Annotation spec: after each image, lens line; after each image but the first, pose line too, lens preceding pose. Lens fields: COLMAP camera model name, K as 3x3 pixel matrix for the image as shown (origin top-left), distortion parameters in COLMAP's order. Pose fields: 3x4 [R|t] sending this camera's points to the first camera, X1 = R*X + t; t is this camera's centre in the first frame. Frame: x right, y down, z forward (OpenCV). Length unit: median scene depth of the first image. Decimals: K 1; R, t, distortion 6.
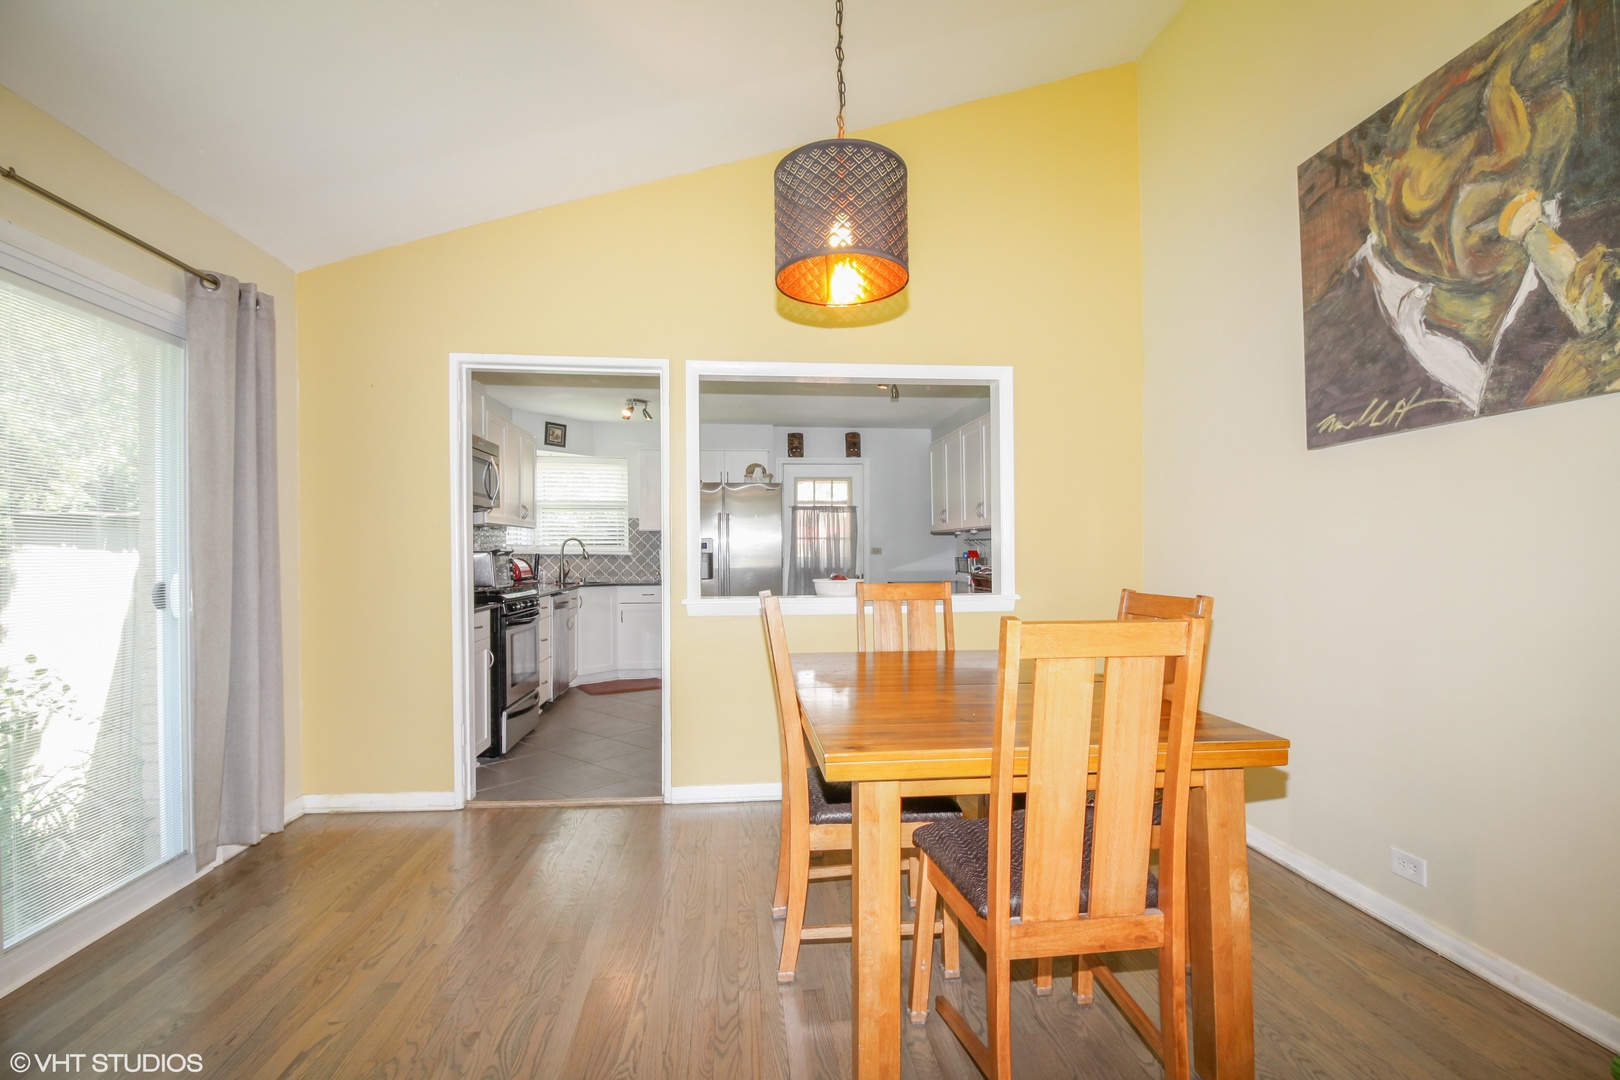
lens RADIAL K [[765.8, 0, 806.1], [0, 765.8, 546.1], [0, 0, 1]] dist [-0.013488, -0.000534]
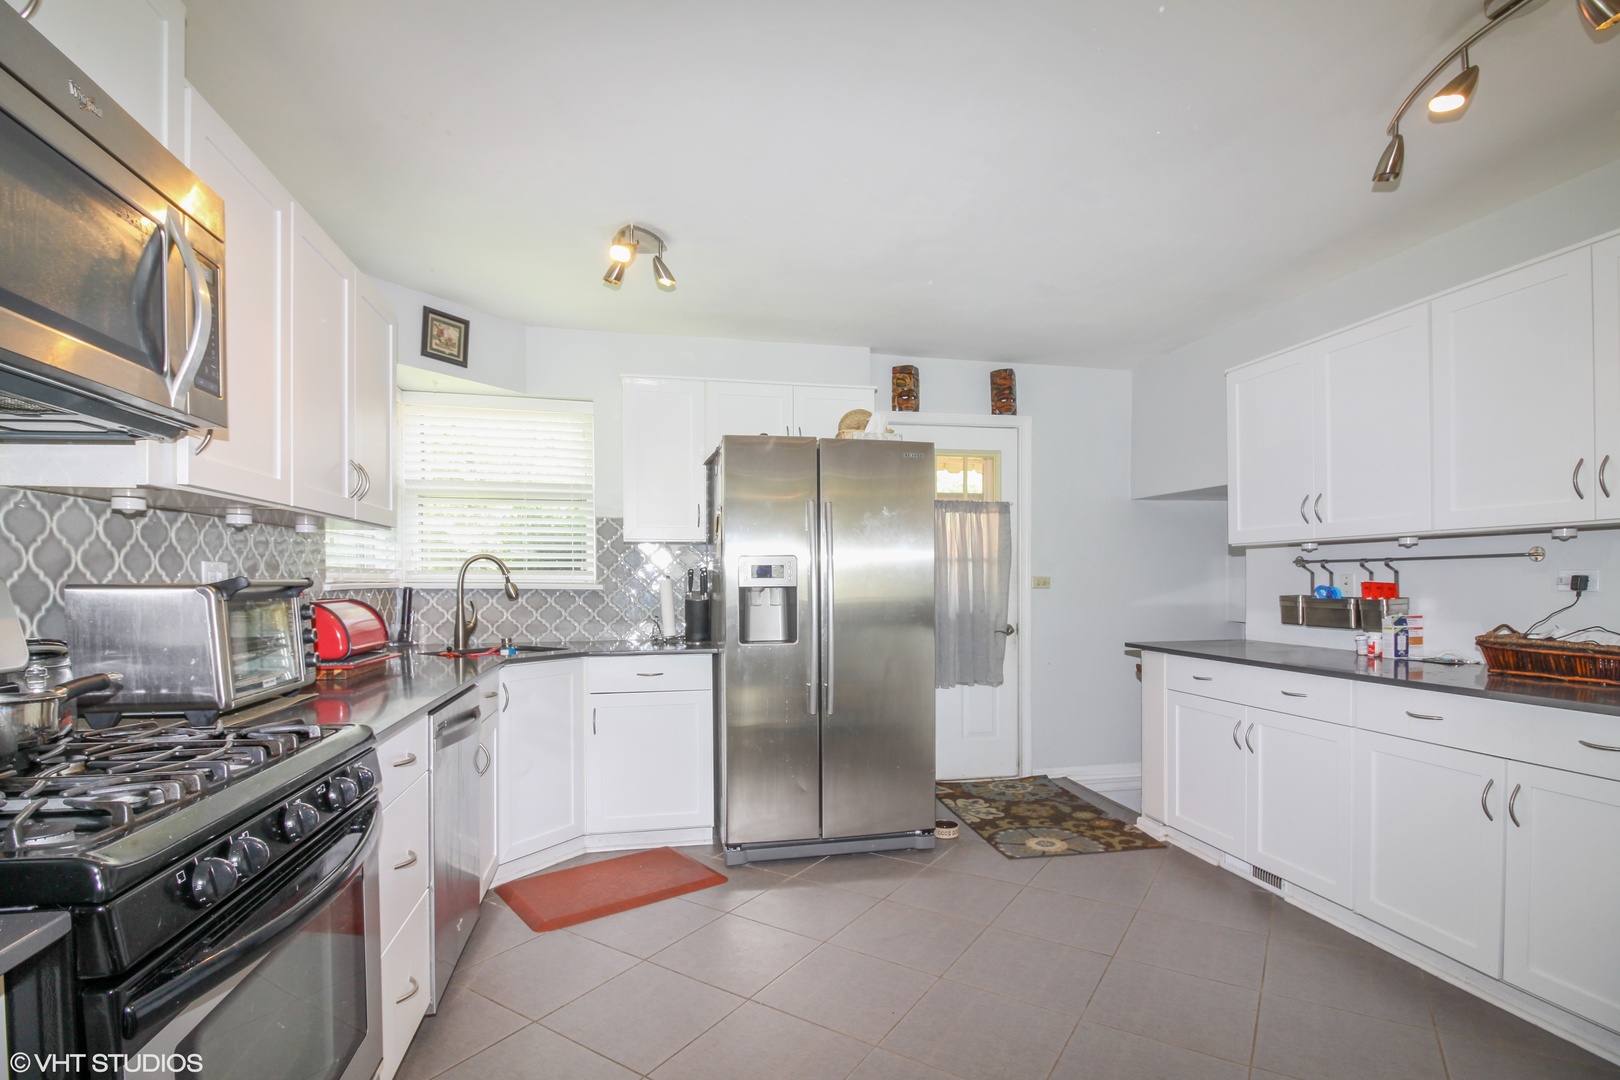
lens RADIAL K [[765.8, 0, 801.0], [0, 765.8, 588.2], [0, 0, 1]] dist [-0.013488, -0.000534]
pose [[0.994063, 0.000634, 0.108808, -0.157715], [-0.002237, 0.999891, 0.014608, 0.002790], [-0.108786, -0.014765, 0.993955, 0.496543]]
